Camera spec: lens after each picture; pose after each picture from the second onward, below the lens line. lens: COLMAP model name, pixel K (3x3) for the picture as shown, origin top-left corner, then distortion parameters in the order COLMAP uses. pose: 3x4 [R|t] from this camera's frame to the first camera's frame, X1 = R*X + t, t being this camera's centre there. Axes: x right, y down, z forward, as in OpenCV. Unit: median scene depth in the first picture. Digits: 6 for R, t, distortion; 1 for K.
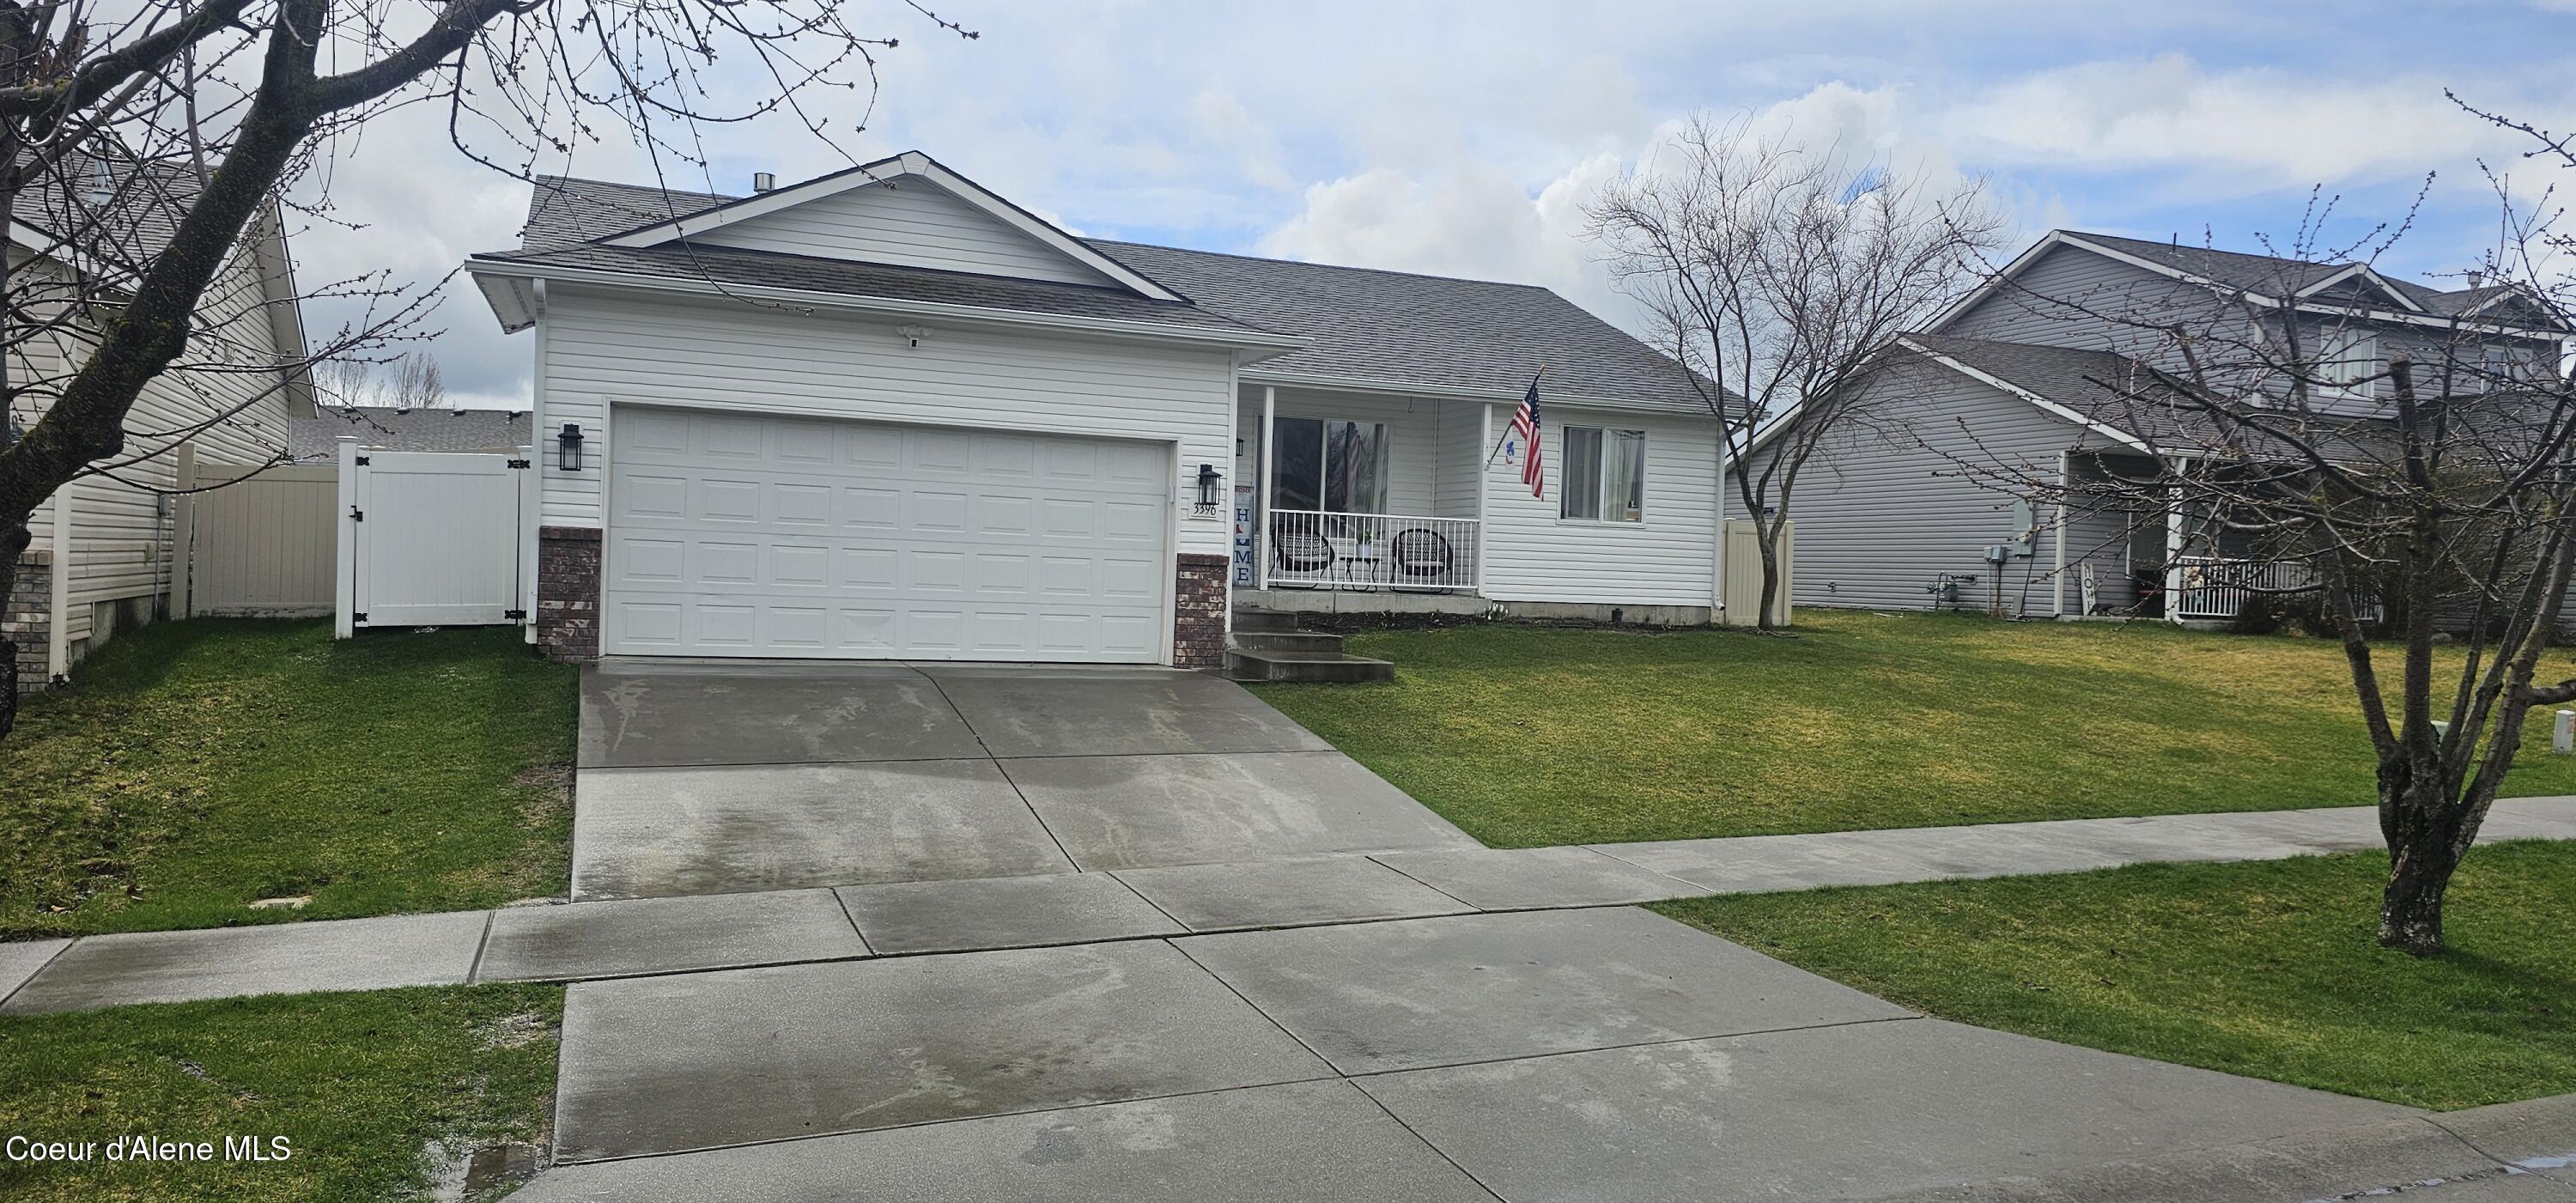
lens RADIAL K [[1734.3, 0, 1288.0], [0, 1734.3, 601.5], [0, 0, 1]] dist [0.001259, -0.000999]
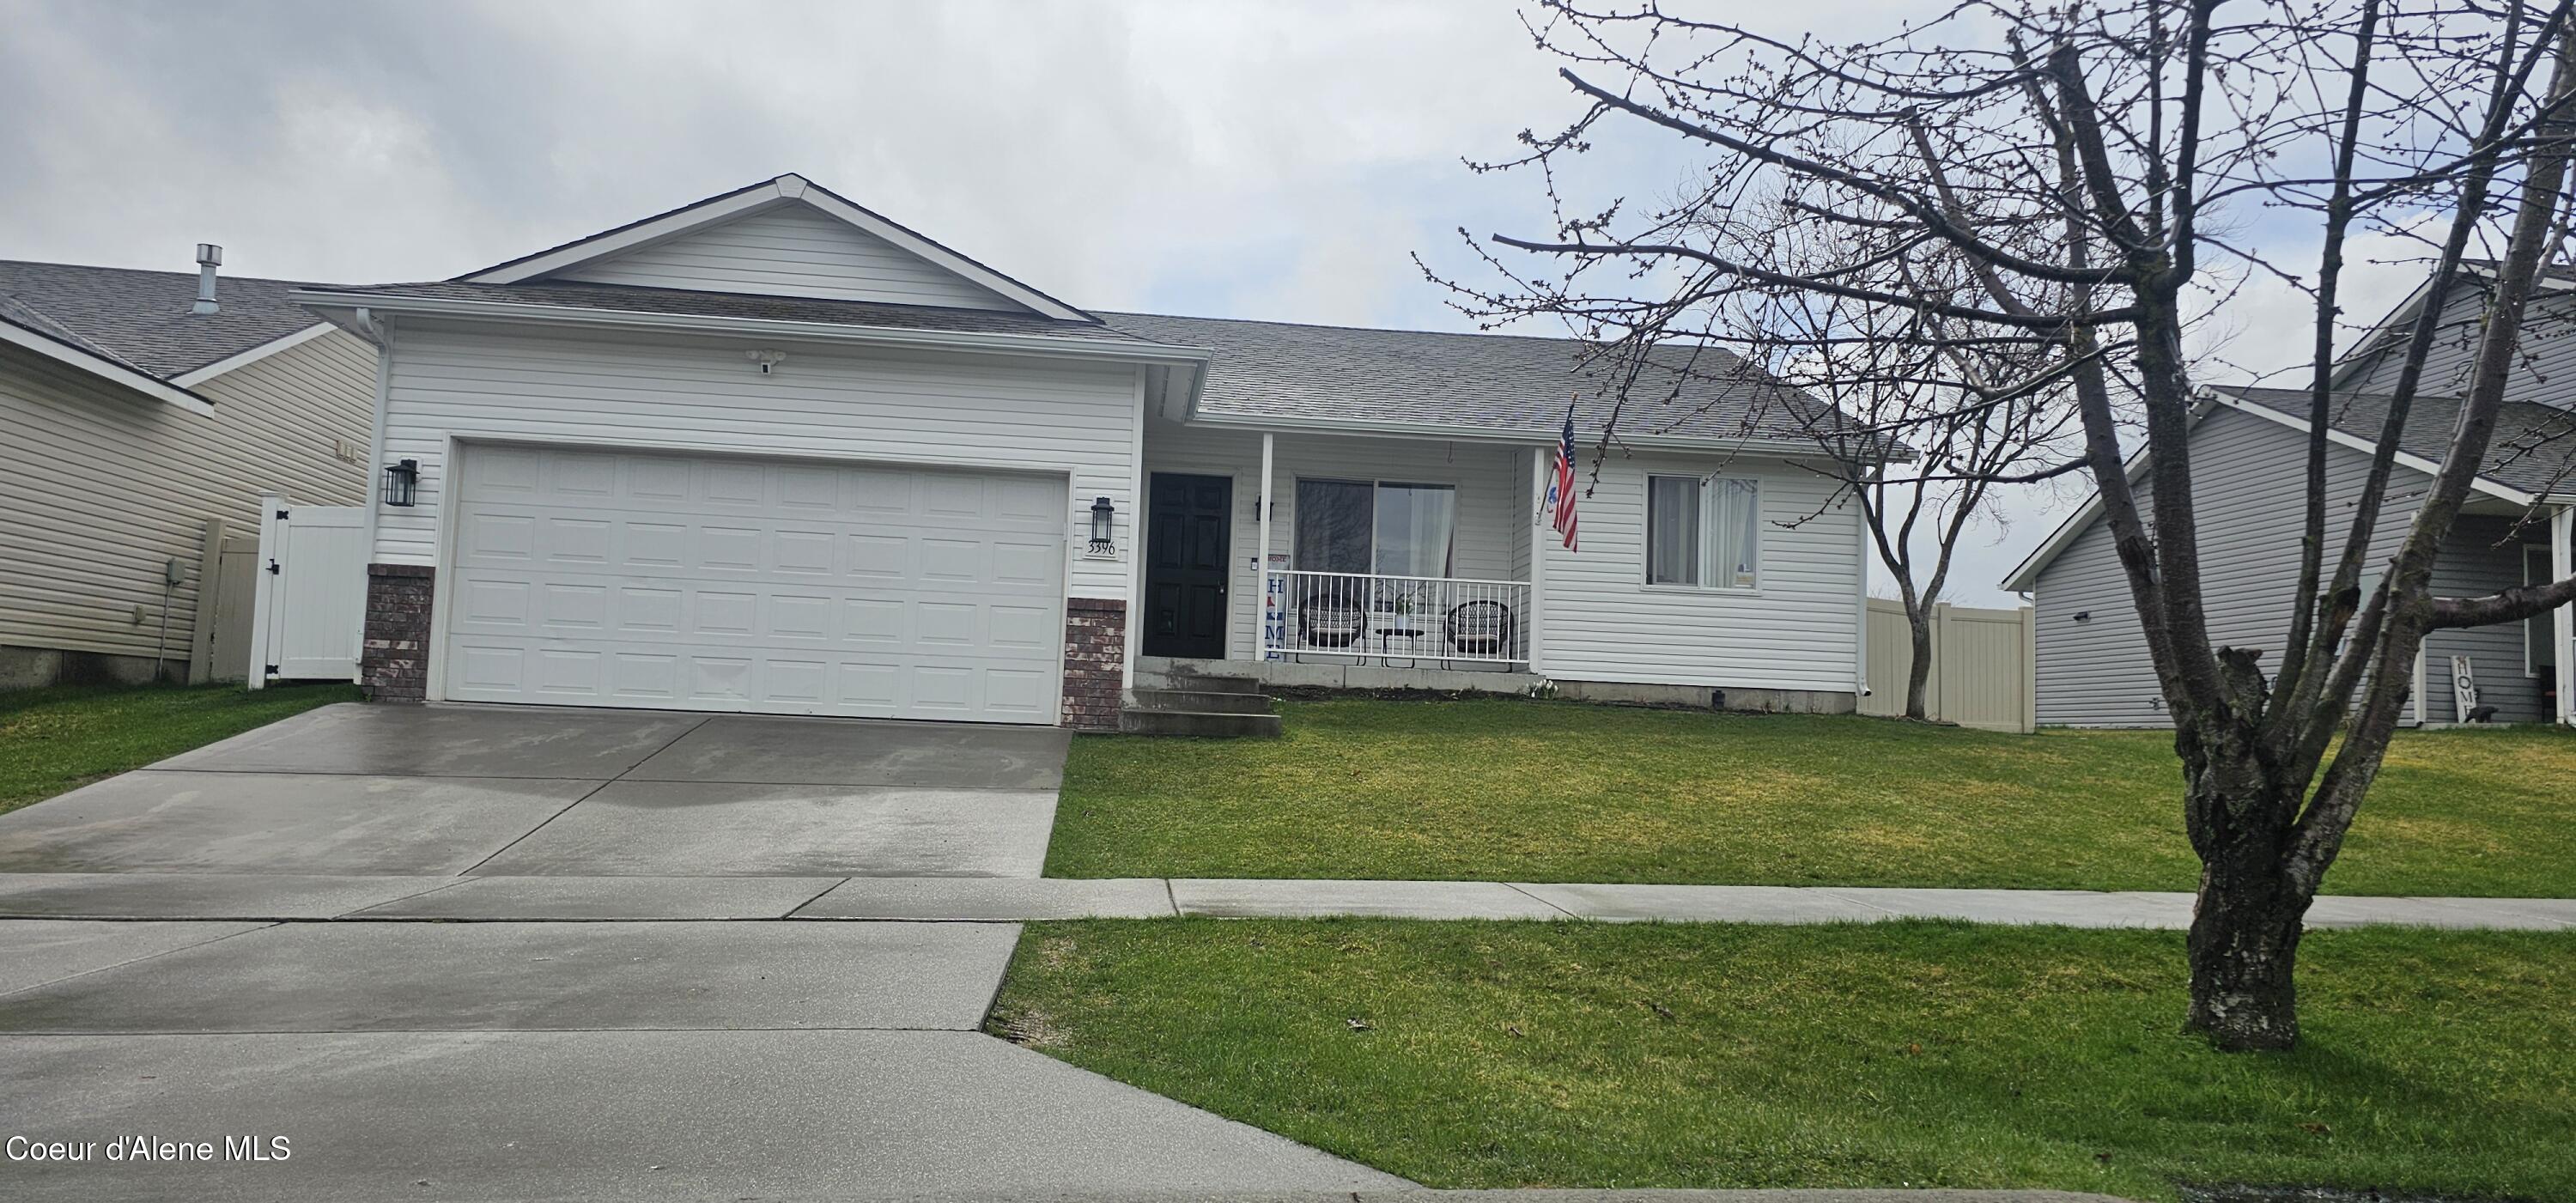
lens RADIAL K [[1734.3, 0, 1288.0], [0, 1734.3, 601.5], [0, 0, 1]] dist [0.001259, -0.000999]
pose [[0.961256, -0.021205, -0.274841, 0.285311], [-0.008077, 0.994442, -0.104973, 0.065664], [0.275540, 0.103126, 0.955742, 0.186199]]
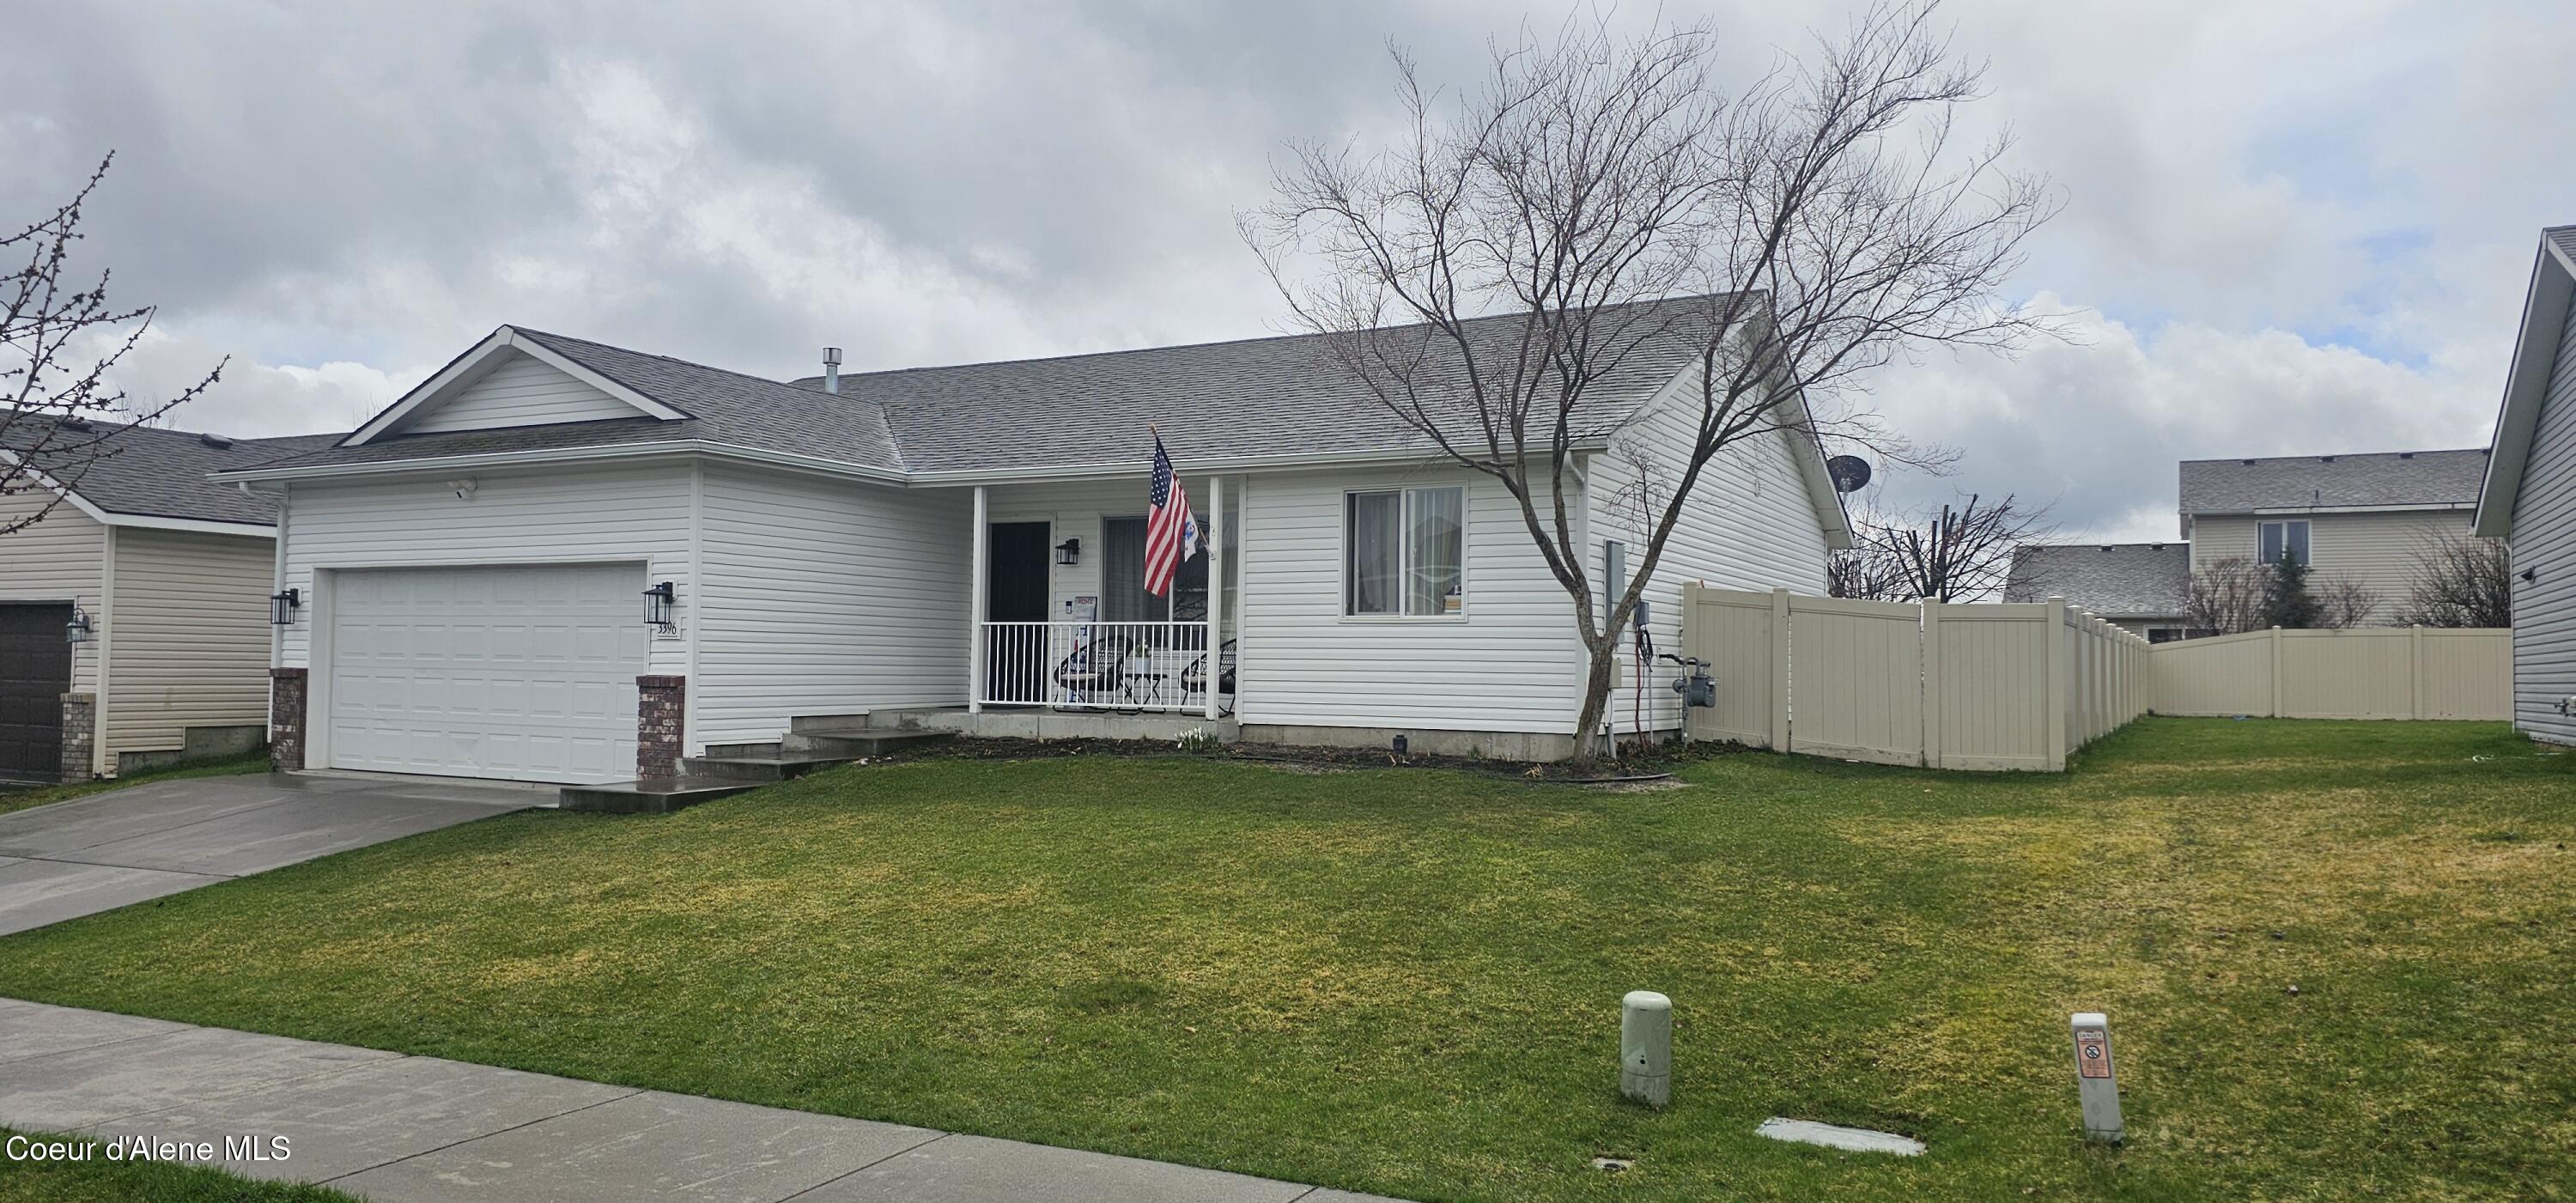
lens RADIAL K [[1734.3, 0, 1288.0], [0, 1734.3, 601.5], [0, 0, 1]] dist [0.001259, -0.000999]
pose [[0.645171, -0.055565, -0.762015, 0.917635], [-0.000950, 0.997293, -0.073525, 0.002136], [0.764037, 0.048160, 0.643372, 0.640602]]
